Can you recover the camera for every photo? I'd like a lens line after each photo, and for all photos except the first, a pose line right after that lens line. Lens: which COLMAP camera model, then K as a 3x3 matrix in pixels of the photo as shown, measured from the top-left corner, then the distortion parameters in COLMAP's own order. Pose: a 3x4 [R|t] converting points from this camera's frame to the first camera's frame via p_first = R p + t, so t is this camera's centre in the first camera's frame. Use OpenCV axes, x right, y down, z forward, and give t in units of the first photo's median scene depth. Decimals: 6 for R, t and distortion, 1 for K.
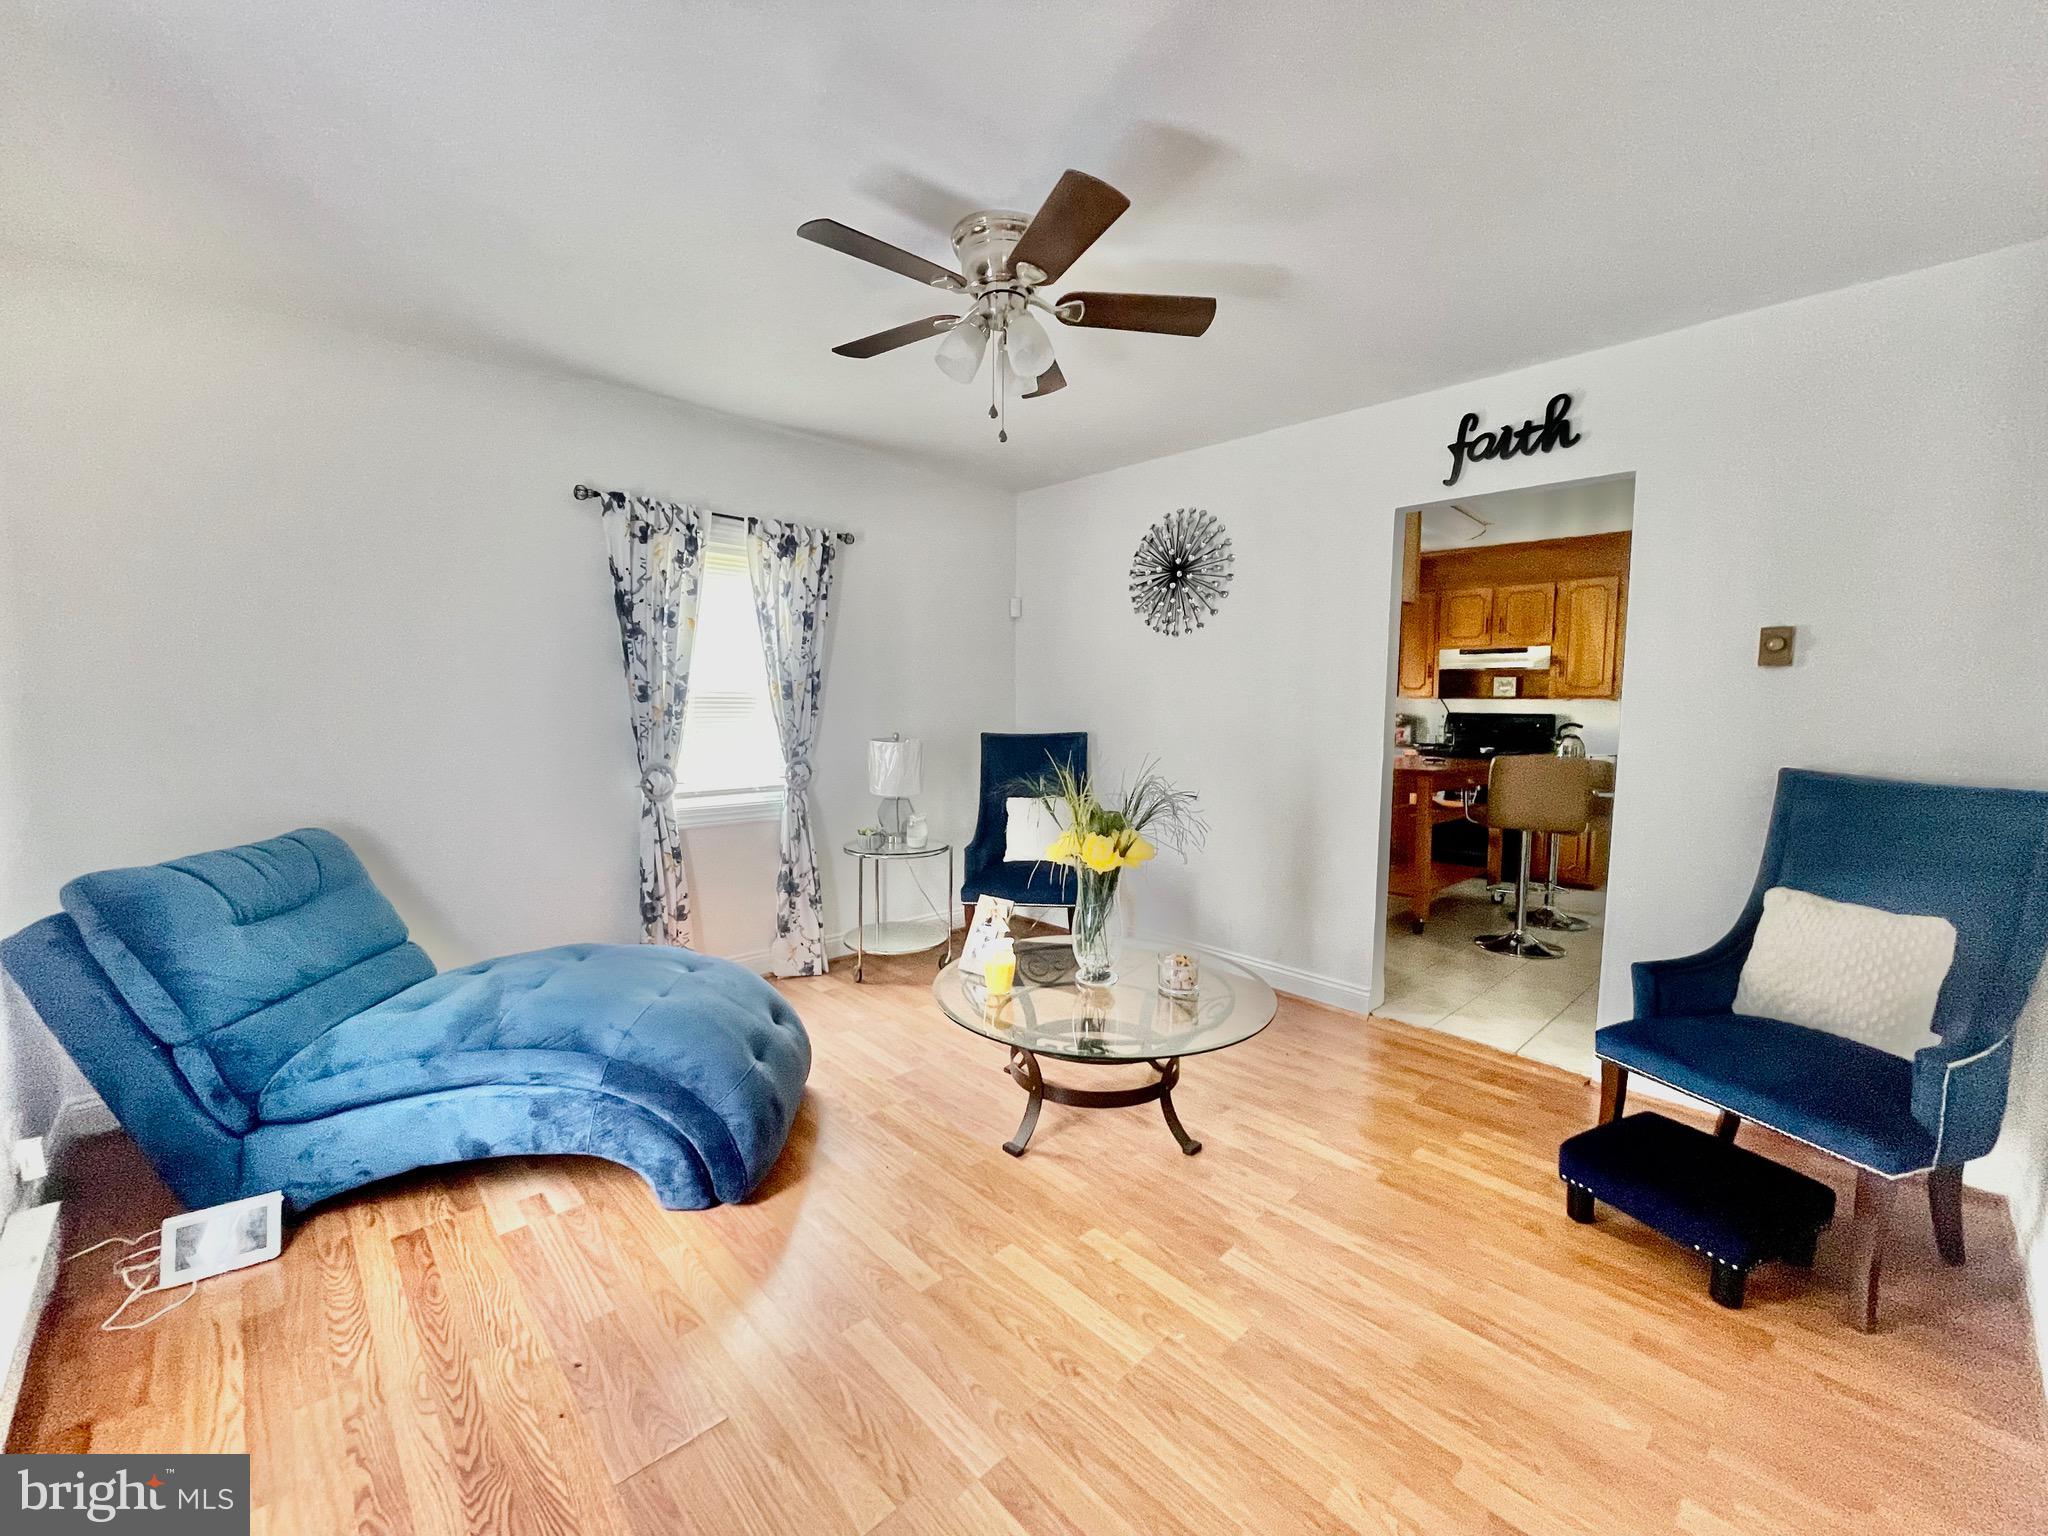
lens RADIAL K [[829.0, 0, 1025.2], [0, 829.0, 760.1], [0, 0, 1]] dist [-0.006763, 0.001324]
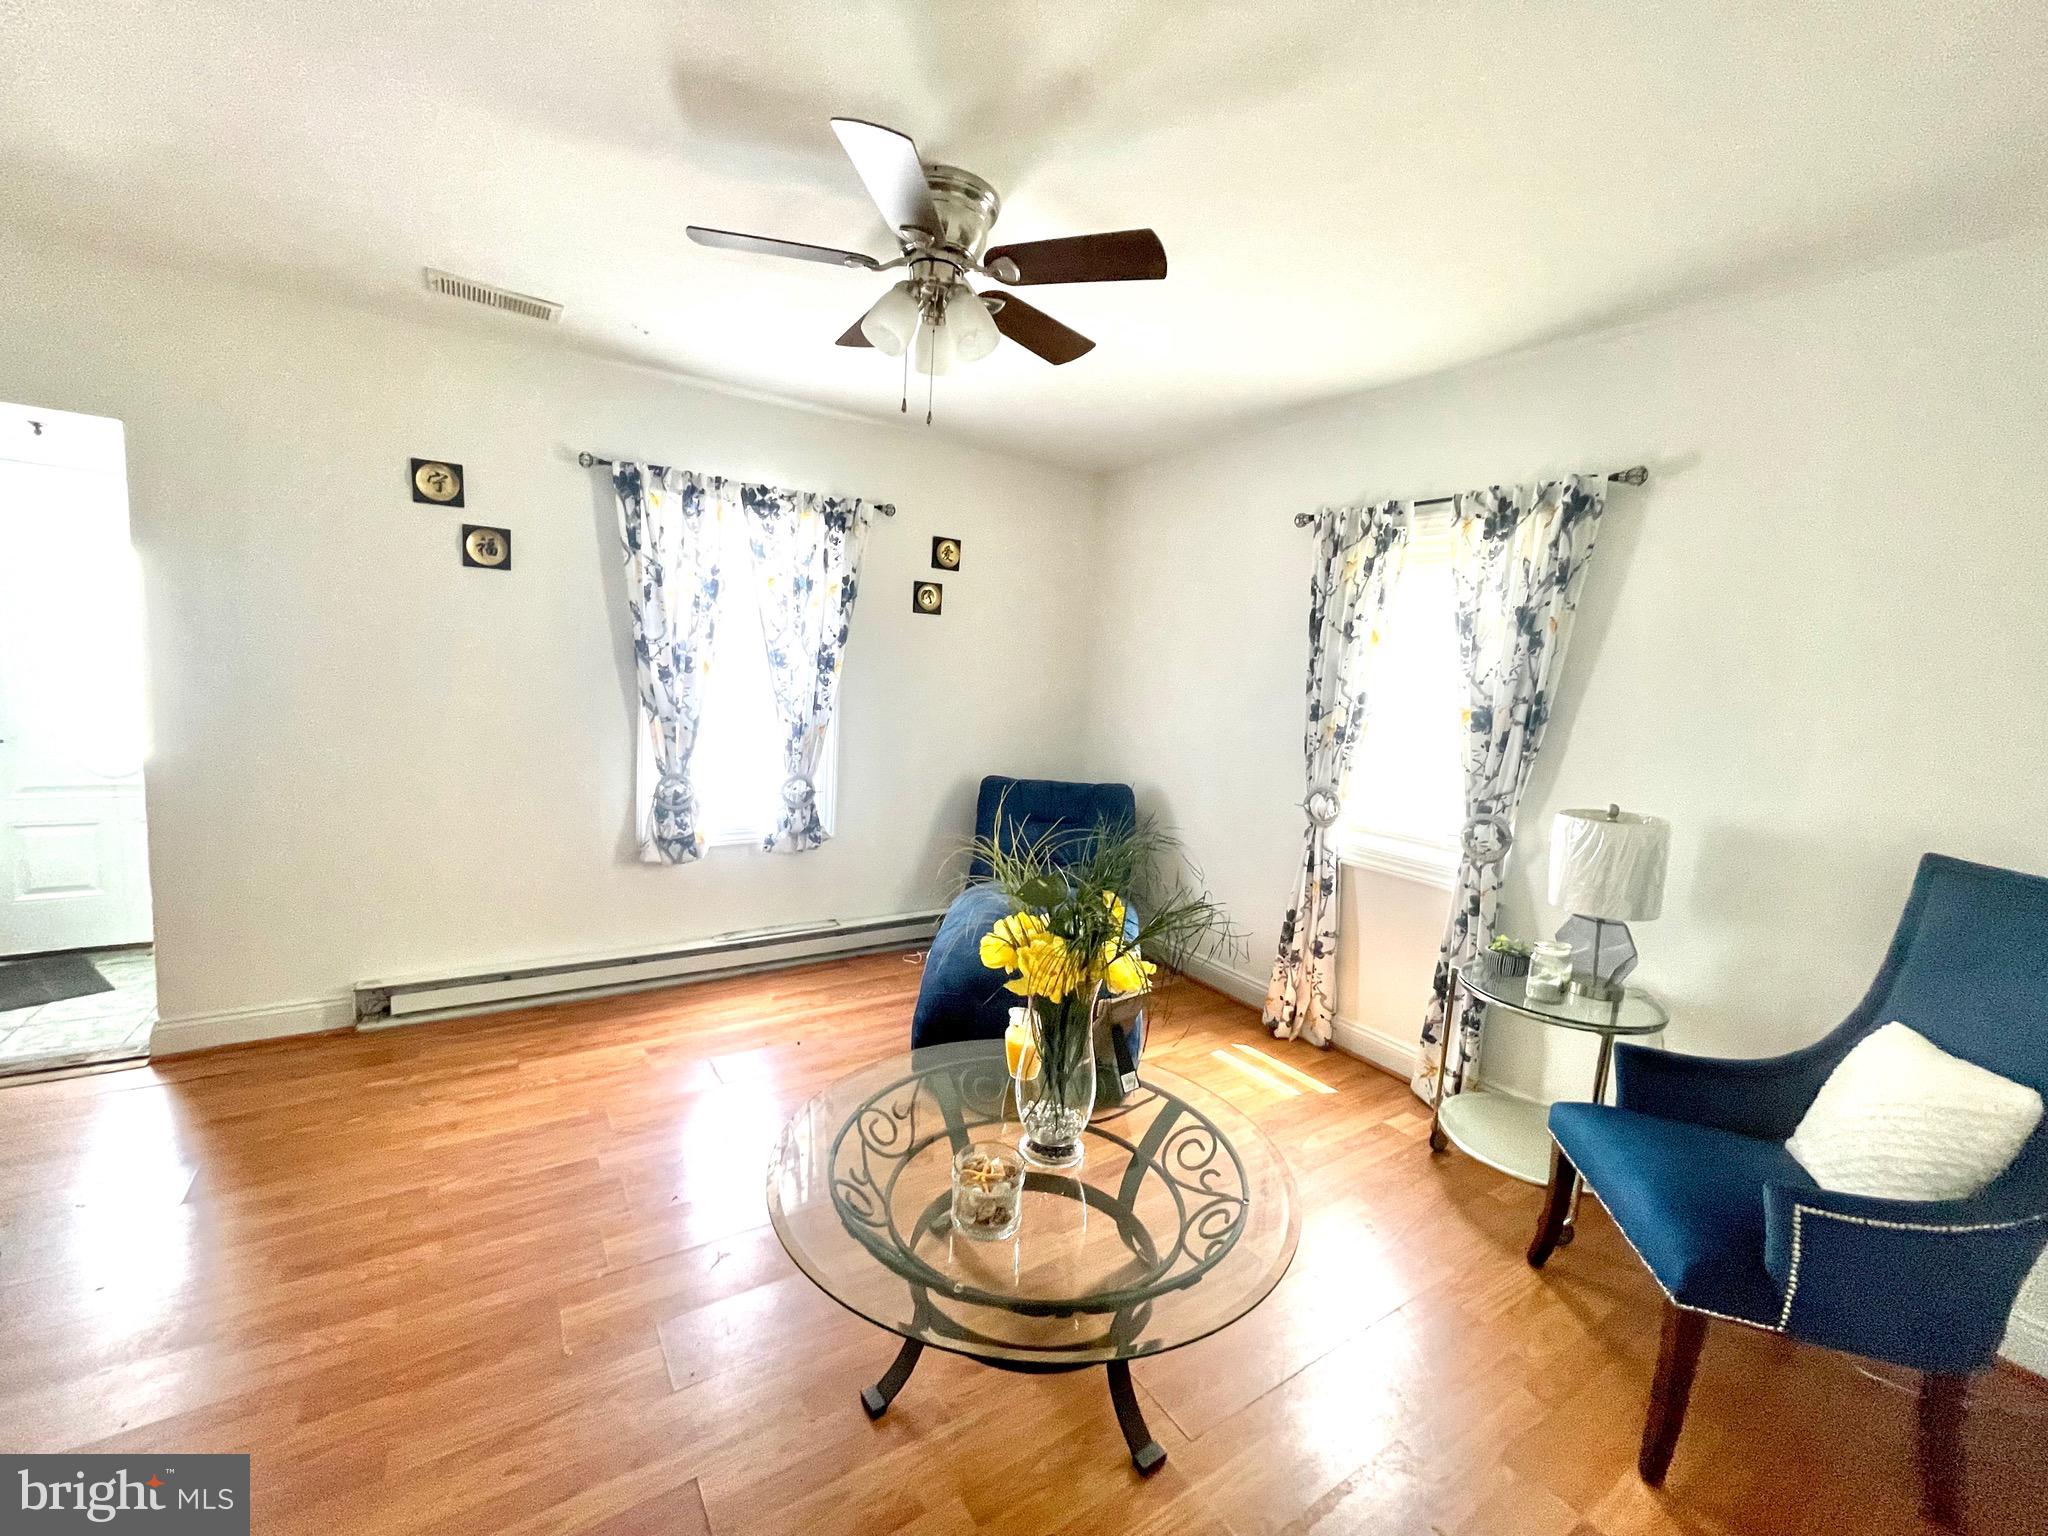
lens RADIAL K [[829.0, 0, 1007.5], [0, 829.0, 764.2], [0, 0, 1]] dist [-0.006763, 0.001324]
pose [[-0.188085, 0.082134, -0.978712, 0.509651], [-0.136891, 0.984578, 0.108933, -0.069476], [0.972566, 0.154465, -0.173941, 0.745792]]
